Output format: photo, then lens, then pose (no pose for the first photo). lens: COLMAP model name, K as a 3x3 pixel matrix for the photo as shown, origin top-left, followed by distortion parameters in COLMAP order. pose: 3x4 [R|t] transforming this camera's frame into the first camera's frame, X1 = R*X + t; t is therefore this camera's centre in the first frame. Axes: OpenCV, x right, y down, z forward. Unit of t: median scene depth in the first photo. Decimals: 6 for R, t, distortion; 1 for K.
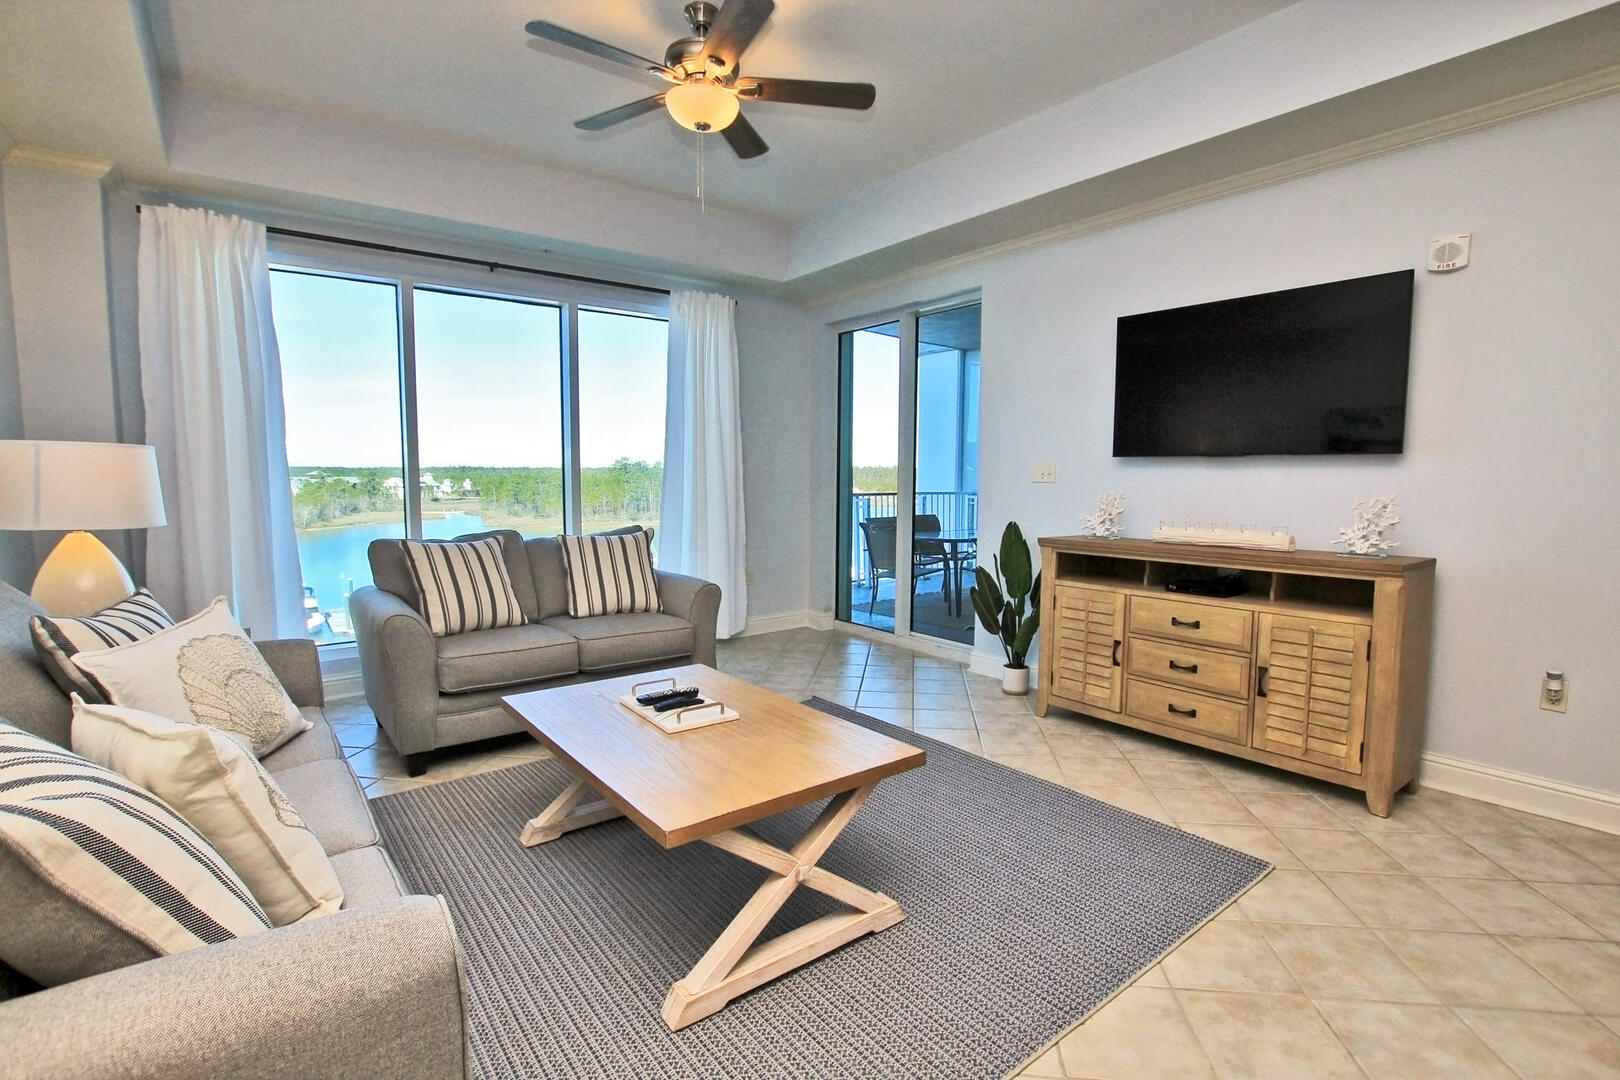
lens RADIAL K [[757.4, 0, 817.2], [0, 757.4, 545.8], [0, 0, 1]] dist [-0.027125, 0.000564]
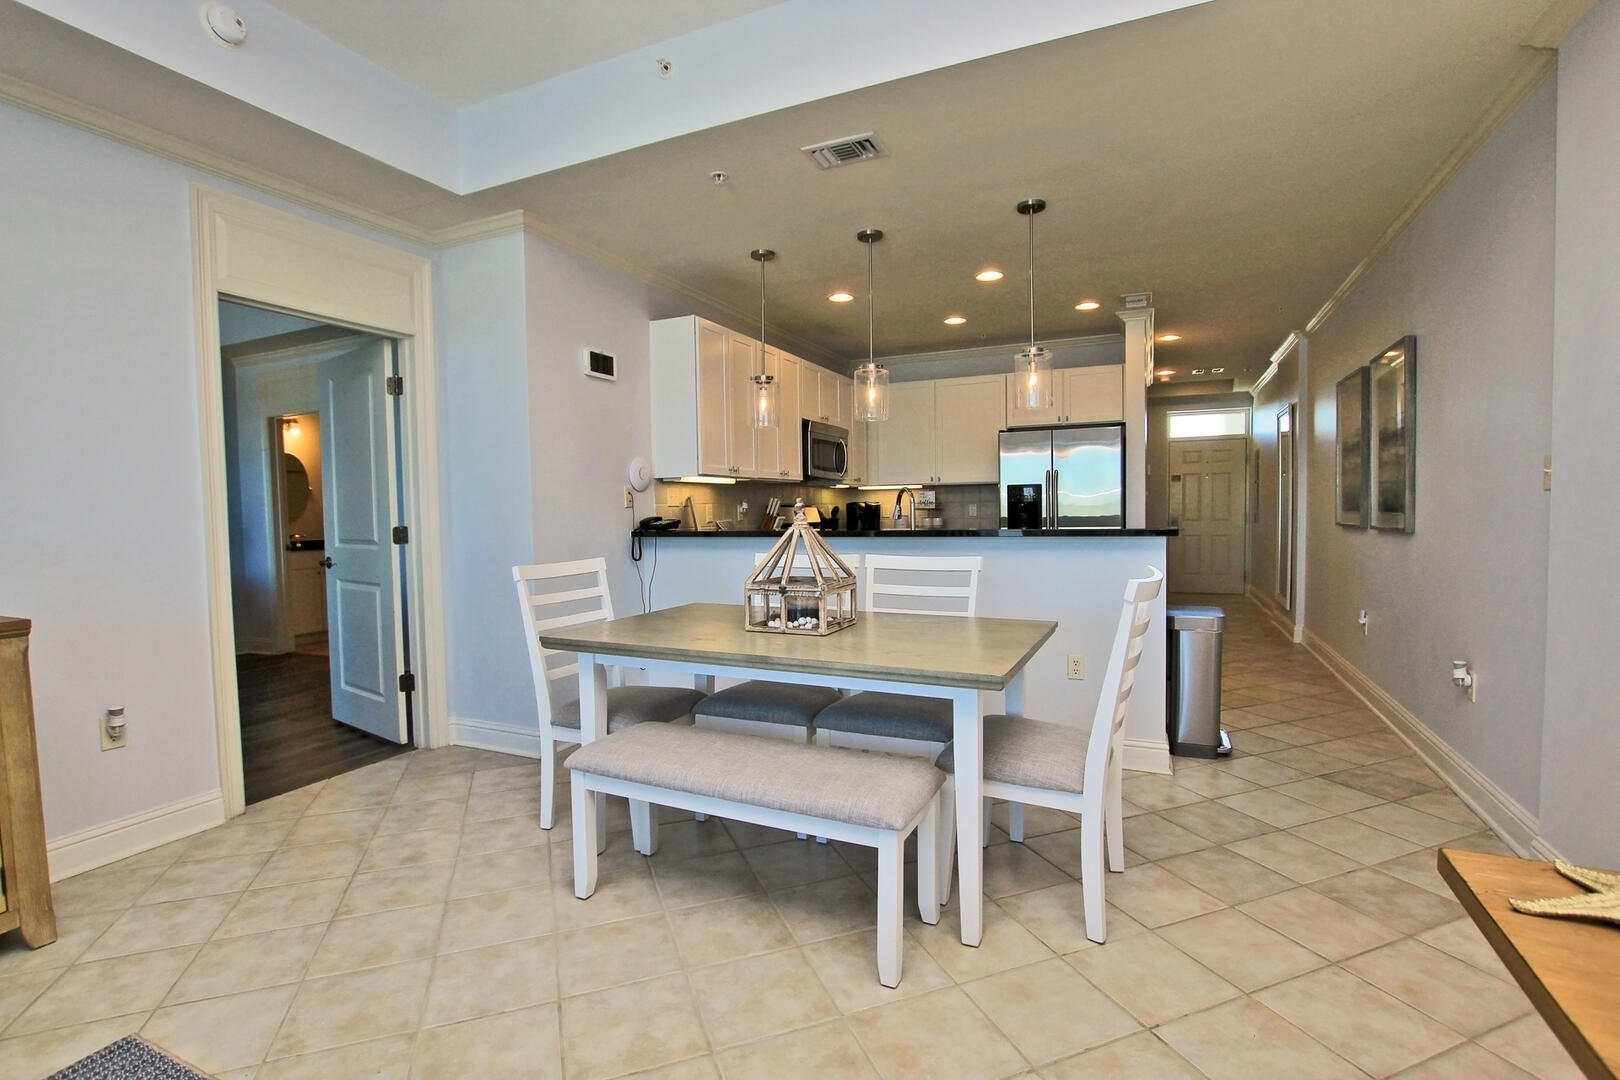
lens RADIAL K [[757.4, 0, 817.2], [0, 757.4, 545.8], [0, 0, 1]] dist [-0.027125, 0.000564]
pose [[-0.471388, -0.039536, 0.881039, -0.231046], [0.095462, 0.990838, 0.095538, -0.036454], [-0.876744, 0.129141, -0.463295, 0.497965]]
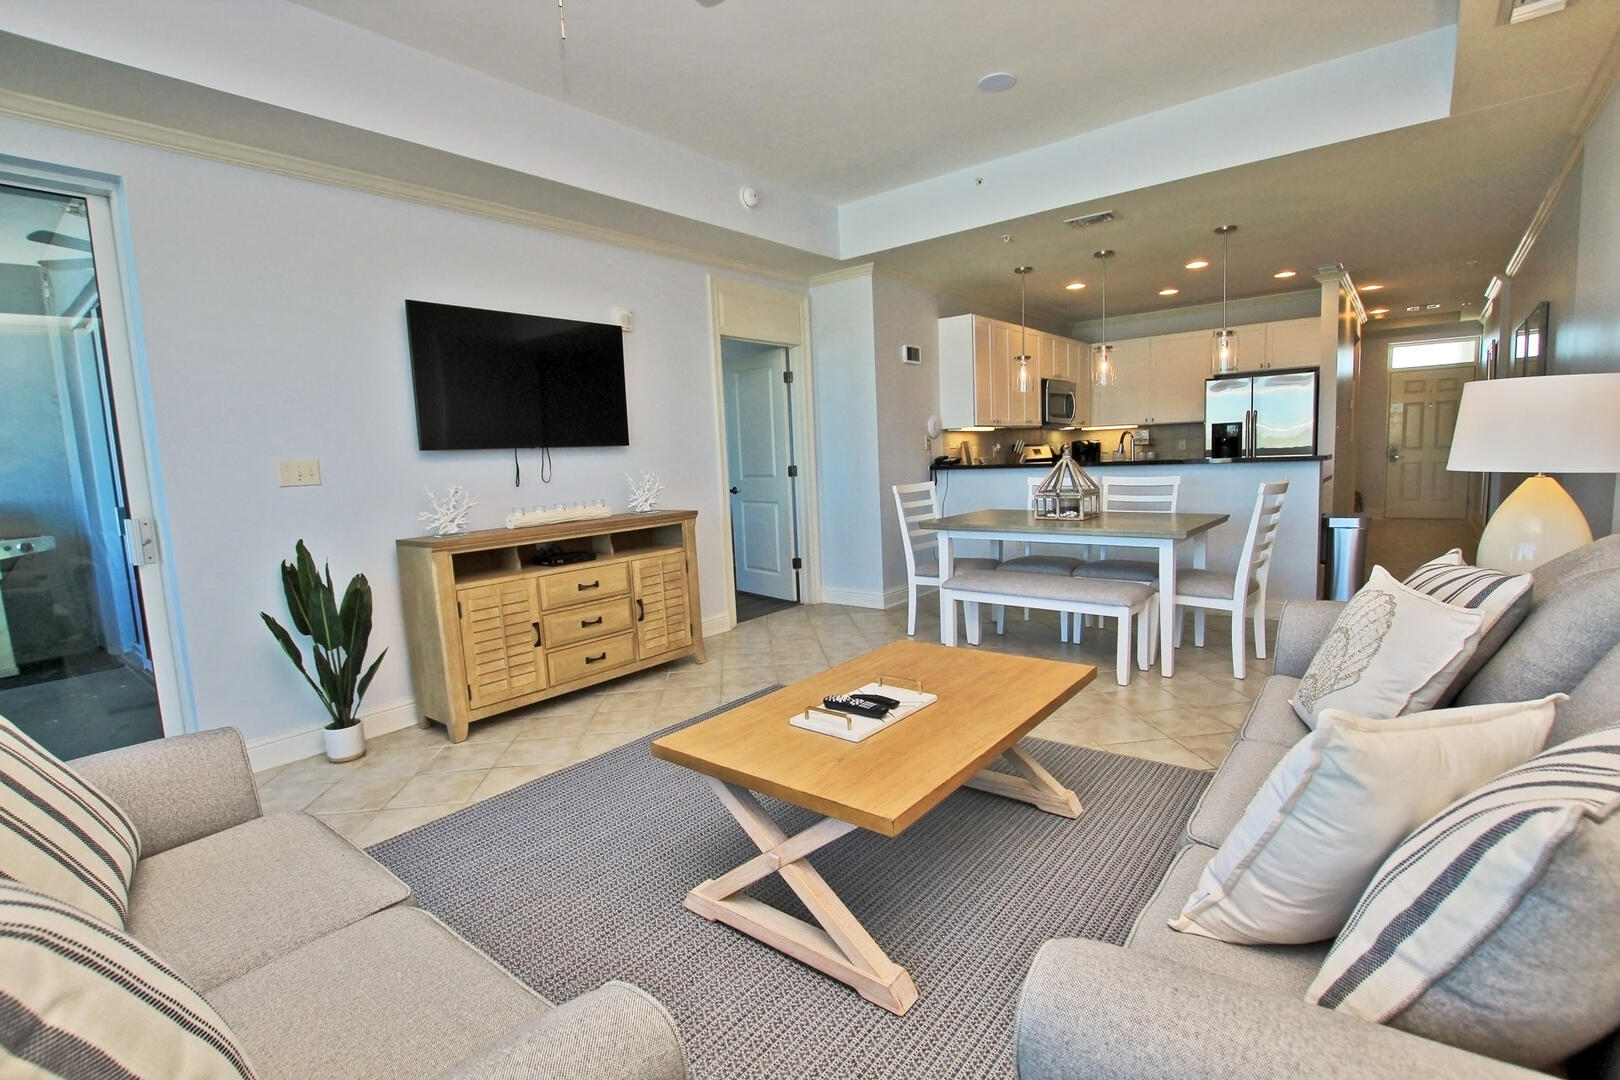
lens RADIAL K [[757.4, 0, 817.2], [0, 757.4, 545.8], [0, 0, 1]] dist [-0.027125, 0.000564]
pose [[-0.233211, -0.112427, 0.965905, -0.754867], [0.131726, 0.980486, 0.145929, -0.088032], [-0.963463, 0.161267, -0.213850, 0.895673]]
